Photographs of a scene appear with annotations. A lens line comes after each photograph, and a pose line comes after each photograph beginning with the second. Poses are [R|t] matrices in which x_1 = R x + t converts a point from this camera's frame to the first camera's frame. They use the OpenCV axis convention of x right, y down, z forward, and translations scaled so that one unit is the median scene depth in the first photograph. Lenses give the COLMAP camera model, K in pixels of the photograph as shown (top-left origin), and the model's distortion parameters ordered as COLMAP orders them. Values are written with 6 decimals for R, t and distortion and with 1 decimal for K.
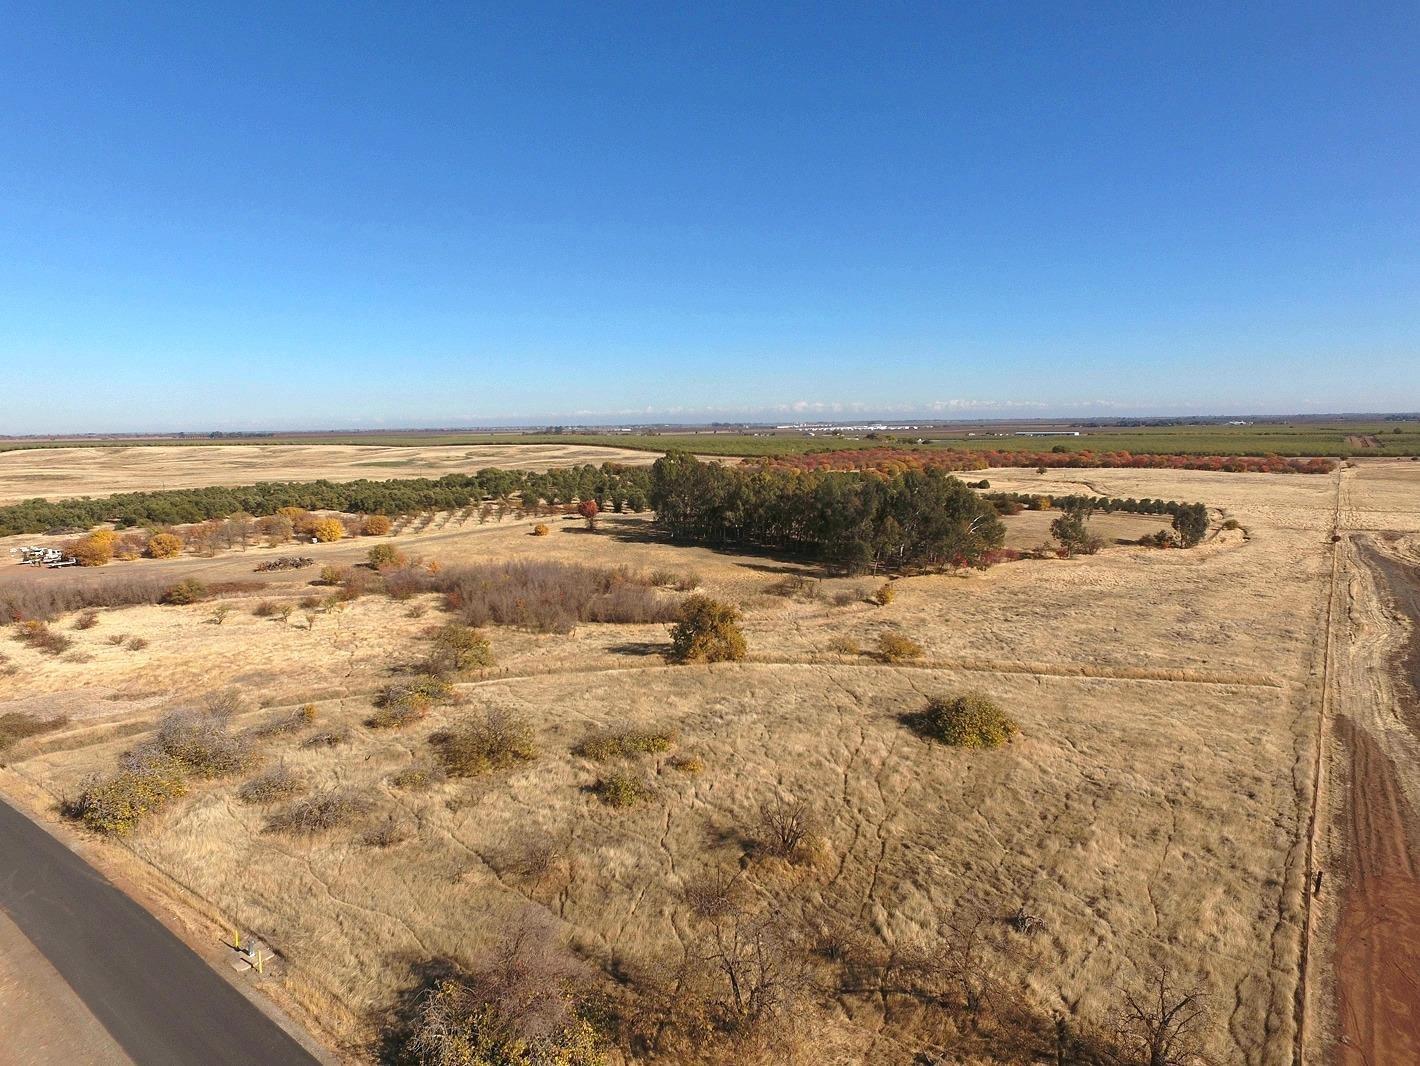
lens RADIAL K [[831.7, 0, 710.0], [0, 831.7, 533.0], [0, 0, 1]] dist [-0.015451, 0.021943]
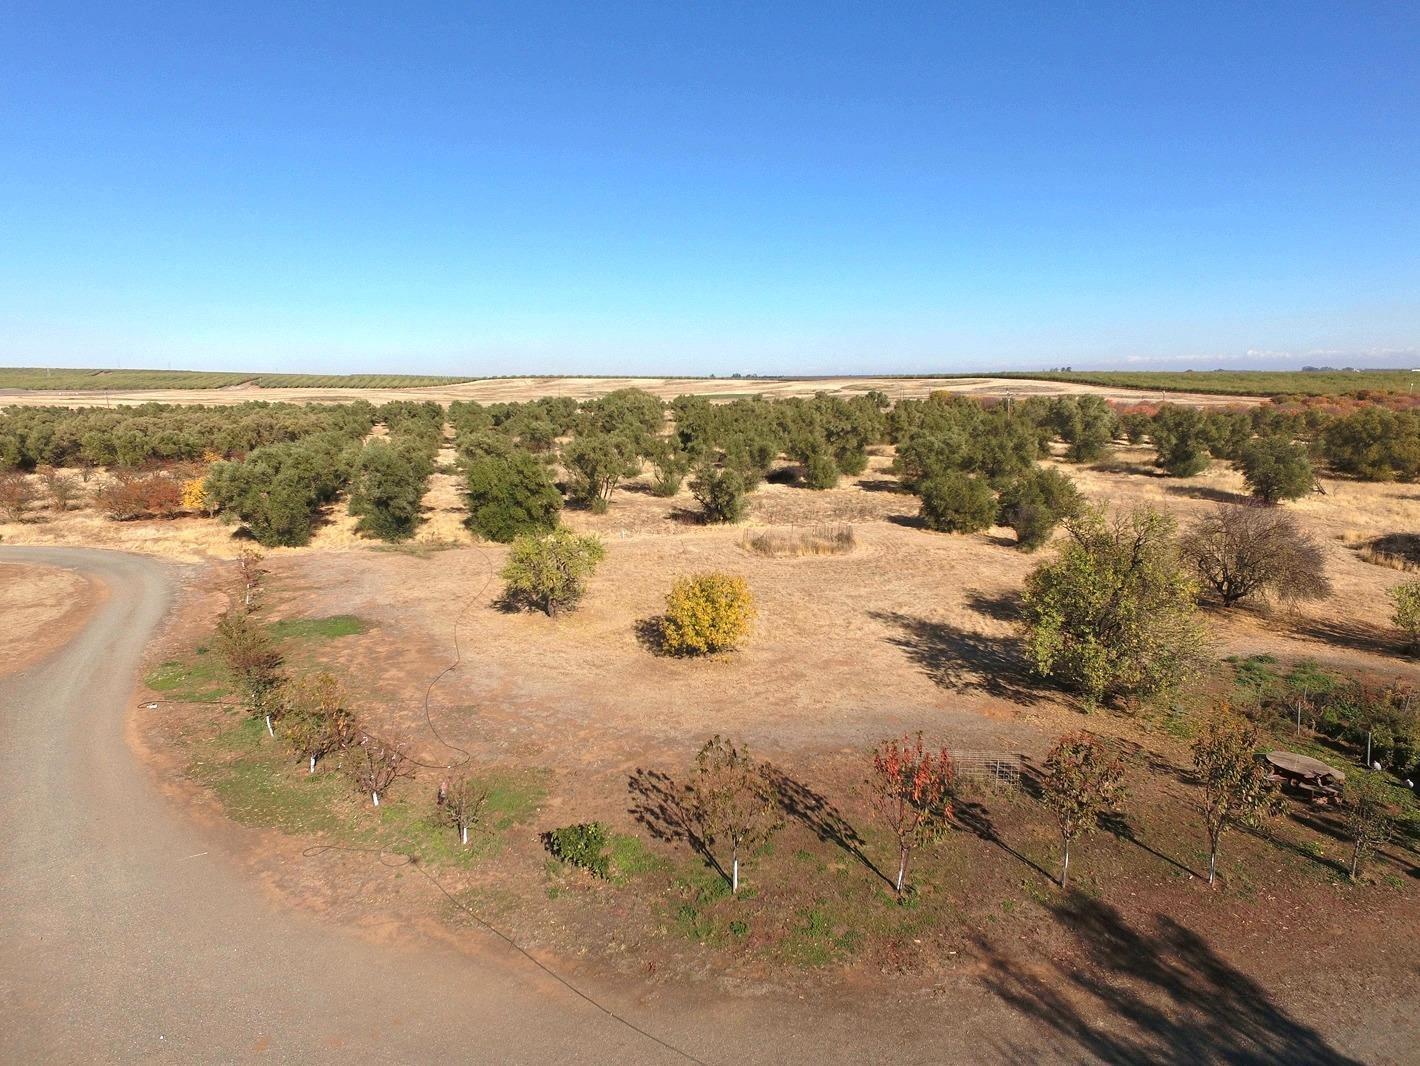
lens RADIAL K [[831.7, 0, 710.0], [0, 831.7, 533.0], [0, 0, 1]] dist [-0.015451, 0.021943]
pose [[0.818103, 0.111019, -0.564254, 0.040194], [-0.075990, 0.993454, 0.085289, -0.017600], [0.570029, -0.026898, 0.821184, 0.288070]]
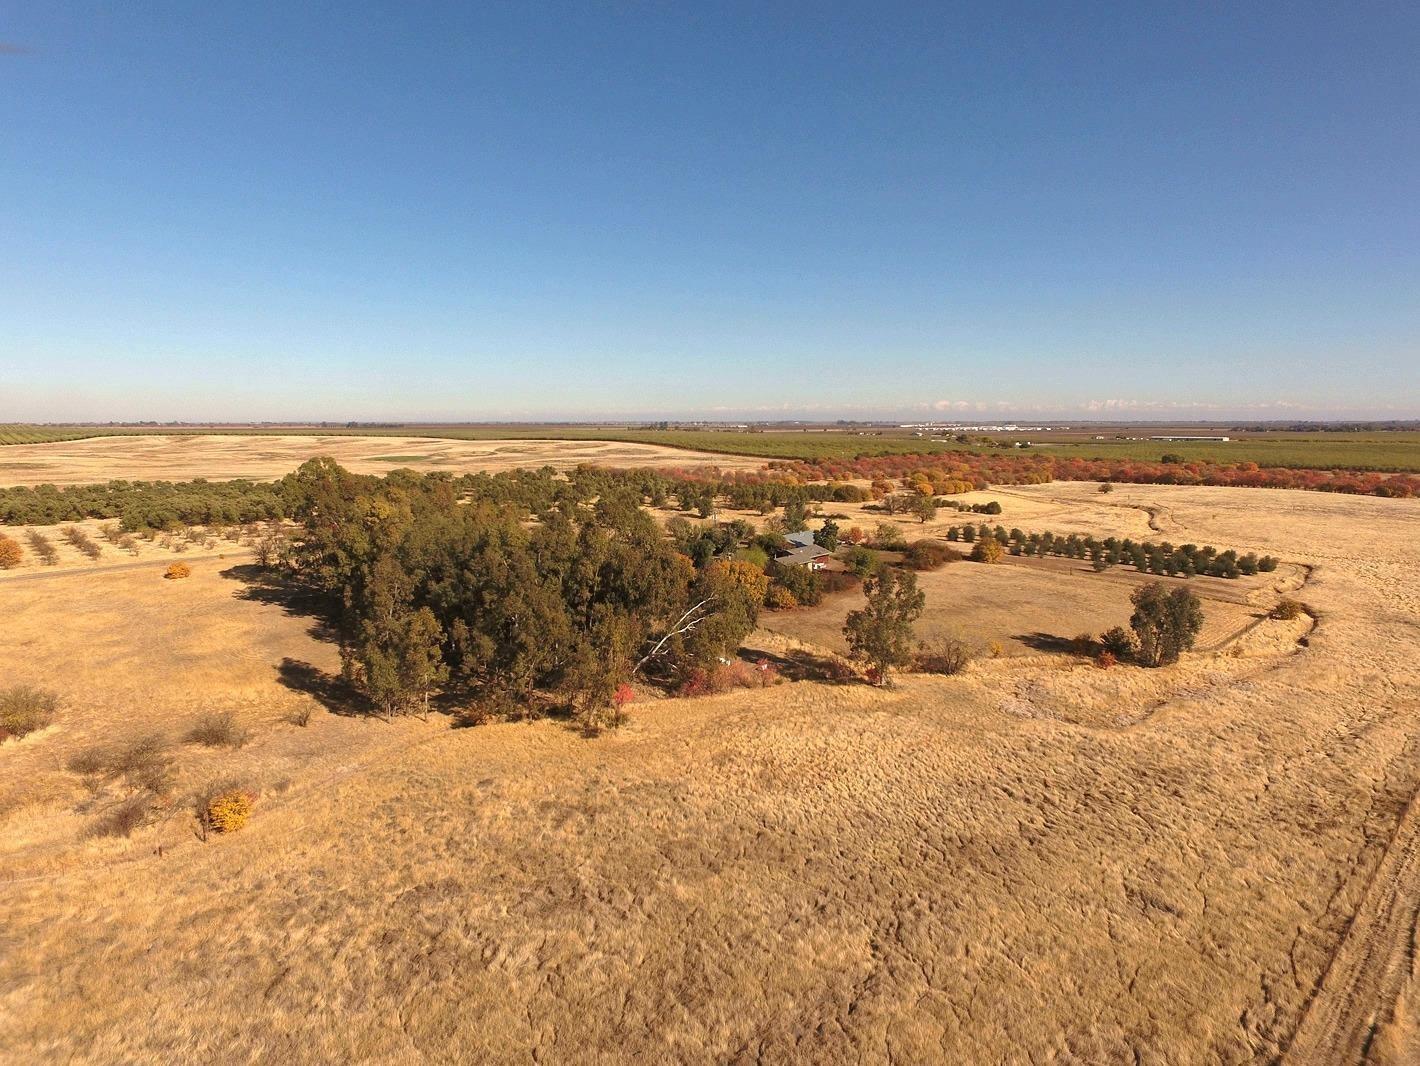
lens RADIAL K [[831.7, 0, 710.0], [0, 831.7, 533.0], [0, 0, 1]] dist [-0.015451, 0.021943]
pose [[0.986779, 0.036027, -0.158019, 0.088034], [-0.035398, 0.999350, 0.006796, -0.014305], [0.158161, -0.001113, 0.987413, 0.101475]]
